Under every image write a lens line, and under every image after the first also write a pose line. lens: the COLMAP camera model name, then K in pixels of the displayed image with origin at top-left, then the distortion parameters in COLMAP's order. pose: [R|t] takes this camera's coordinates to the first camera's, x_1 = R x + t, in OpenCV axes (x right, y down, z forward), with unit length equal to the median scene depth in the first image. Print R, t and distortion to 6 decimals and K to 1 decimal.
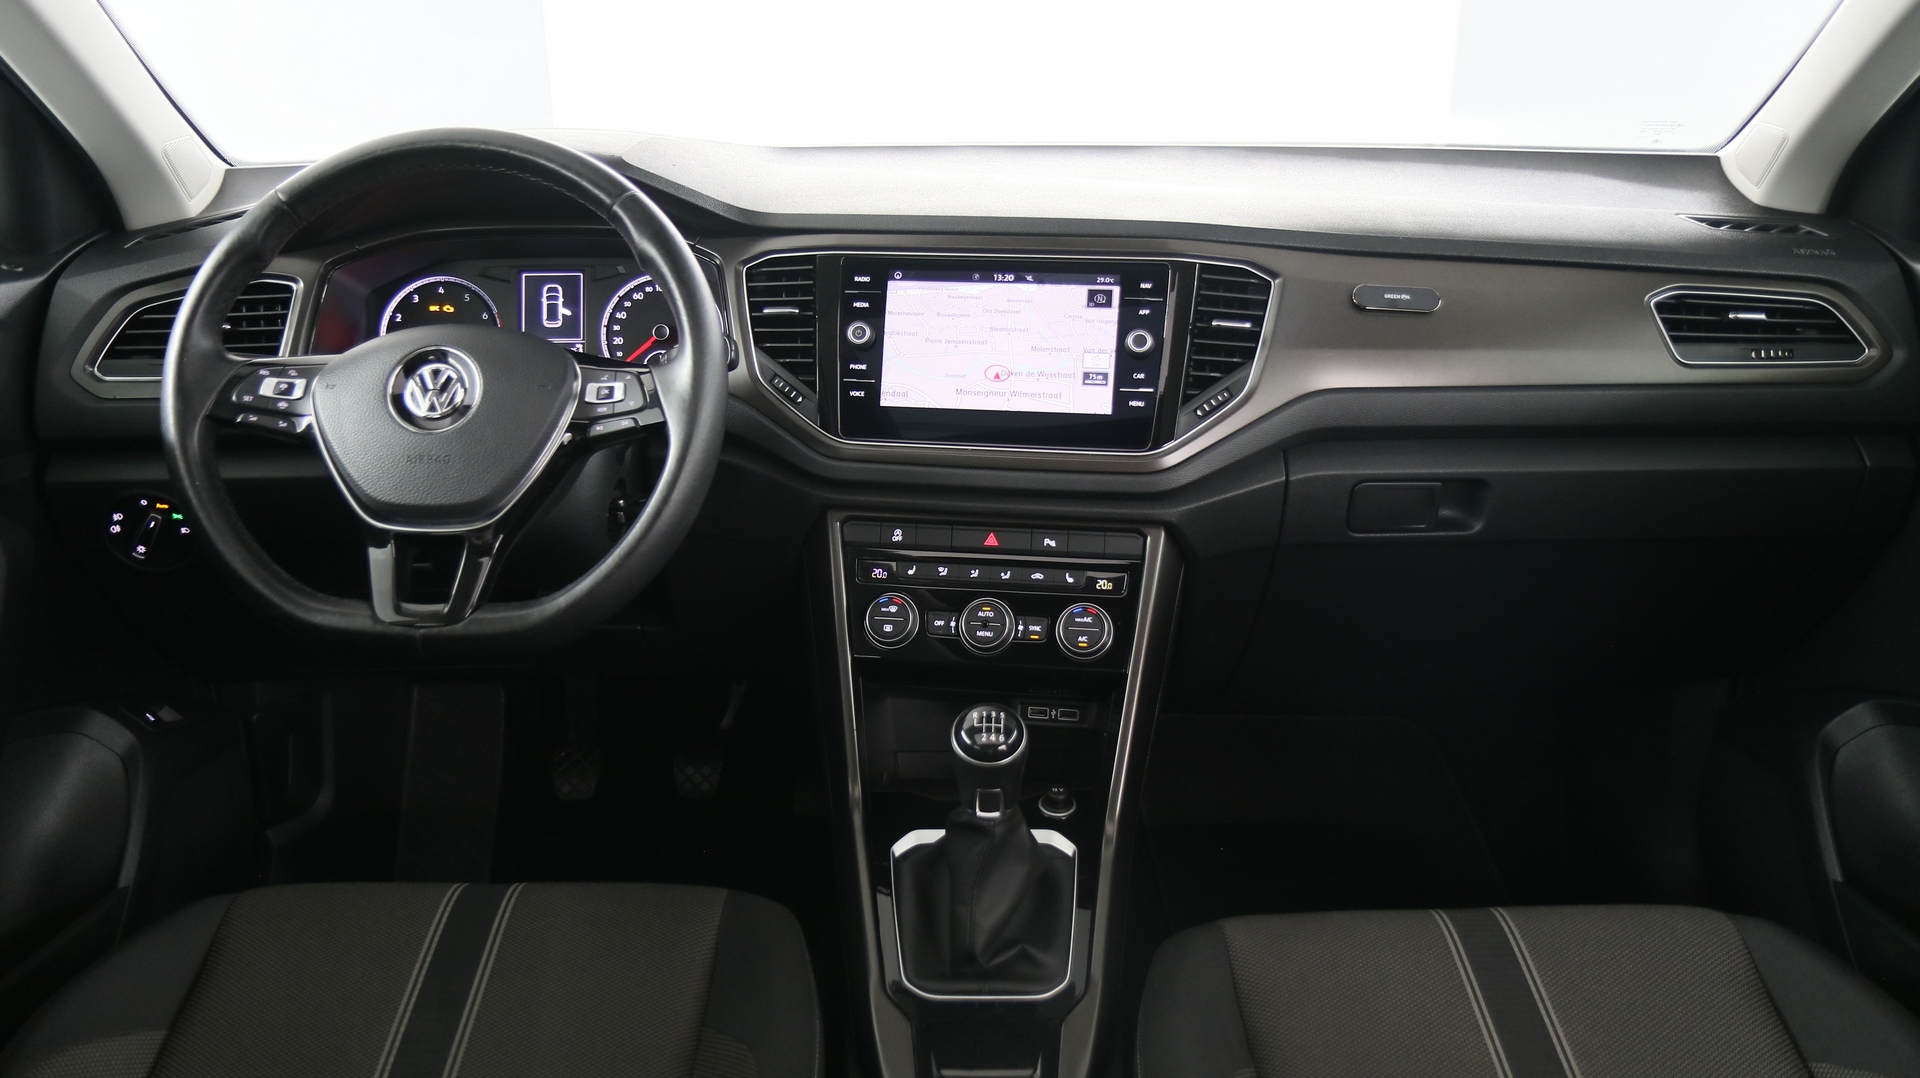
lens RADIAL K [[1467.0, 0, 956.0], [0, 1467.0, 548.8], [0, 0, 1]] dist [-0.019113, 0.005709]
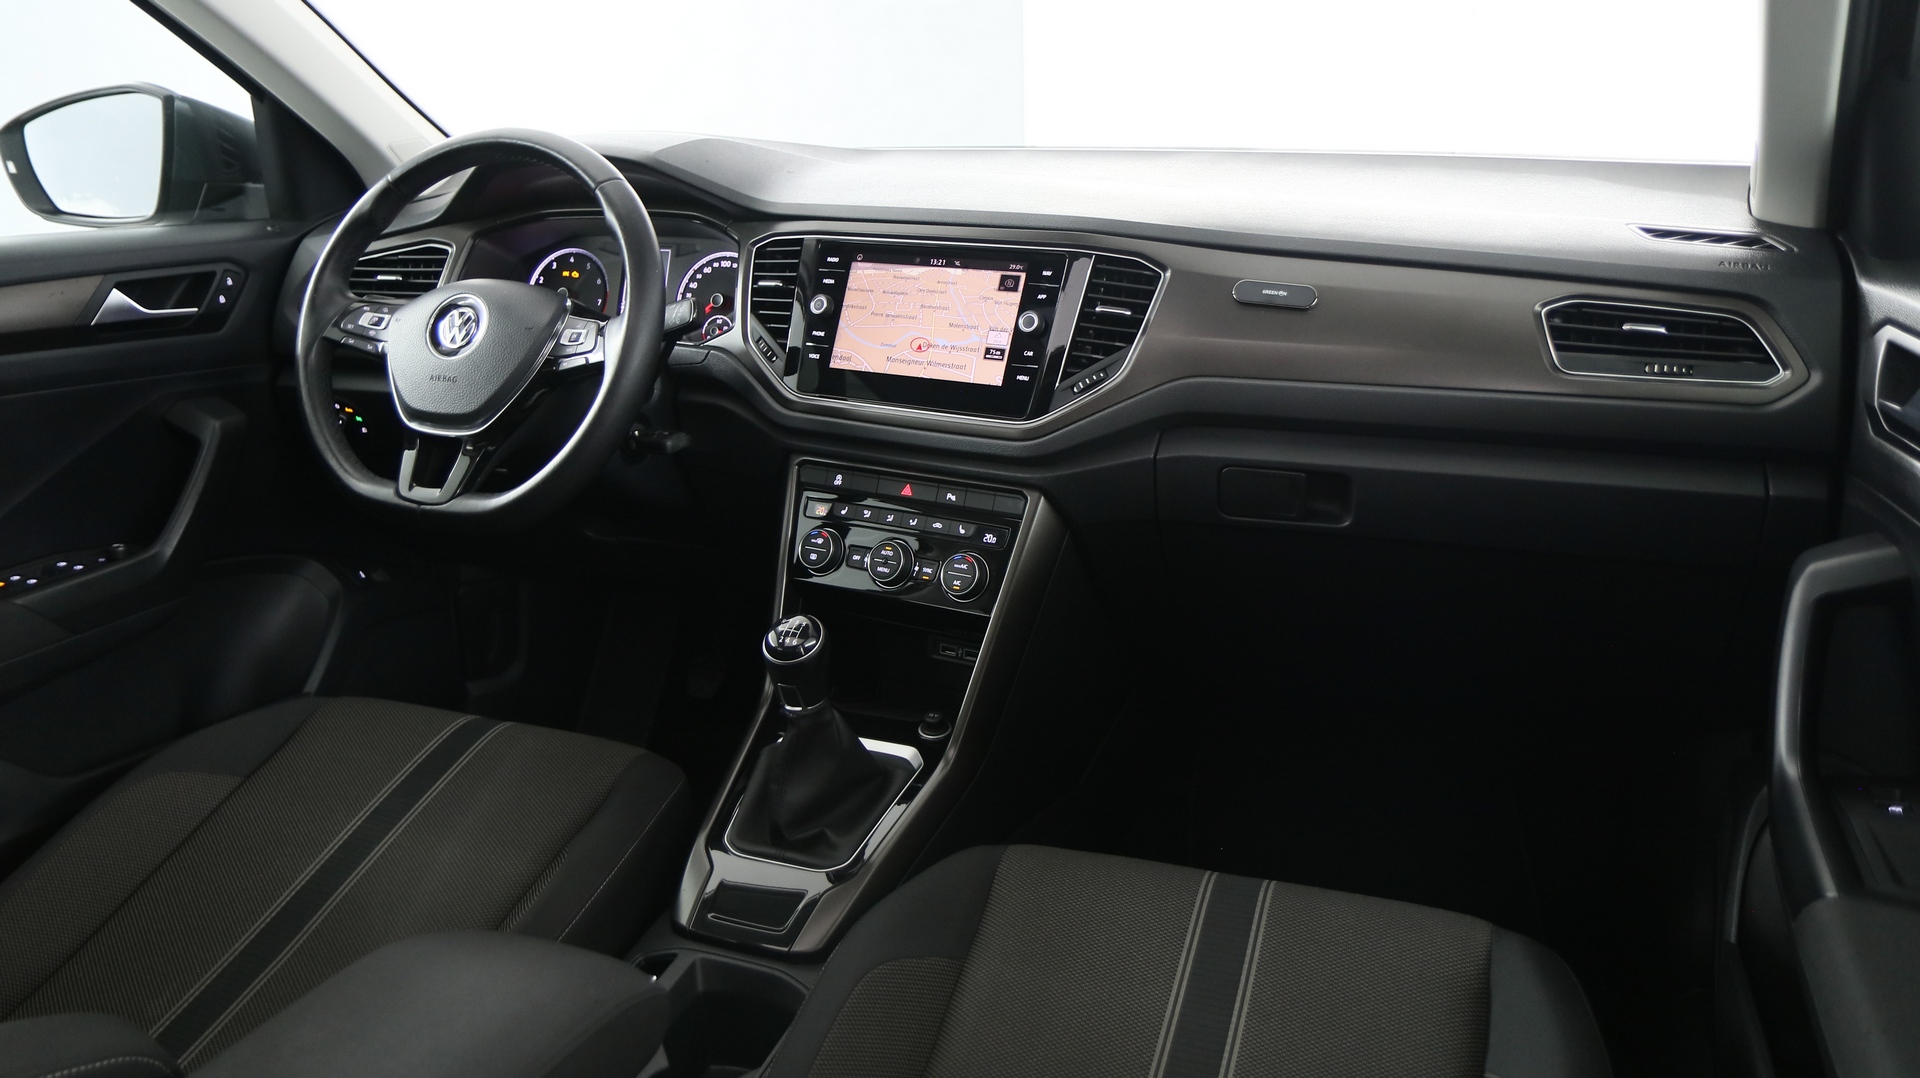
lens RADIAL K [[1467.0, 0, 956.0], [0, 1467.0, 548.8], [0, 0, 1]] dist [-0.019113, 0.005709]
pose [[0.928838, 0.105078, -0.355273, 0.476825], [-0.108972, 0.994003, 0.009094, 0.025014], [0.354098, 0.030268, 0.934719, -0.054577]]
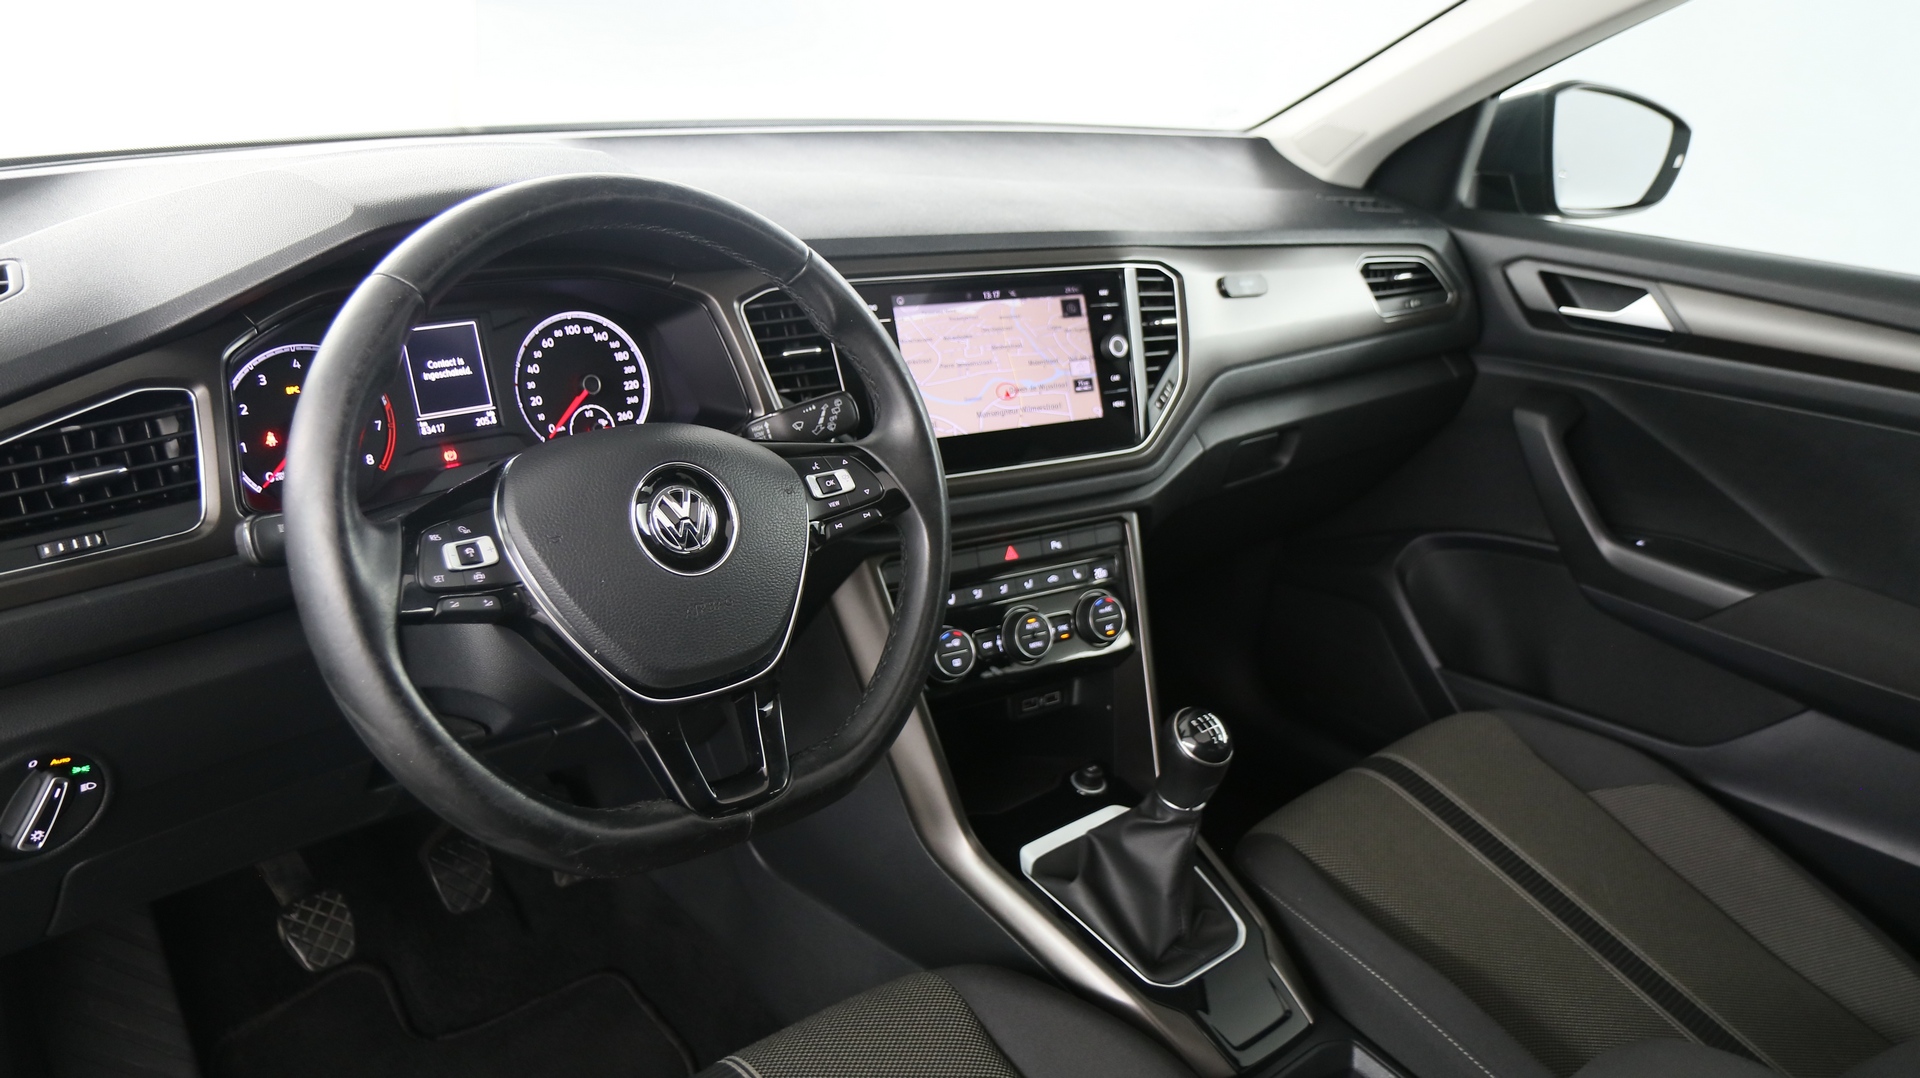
lens RADIAL K [[1432.3, 0, 945.3], [0, 1432.3, 543.6], [0, 0, 1]] dist [-0.013806, -0.000368]
pose [[0.739483, -0.197526, 0.643544, -0.657973], [0.140716, 0.980220, 0.139169, -0.159891], [-0.658304, -0.012357, 0.752650, 0.283930]]
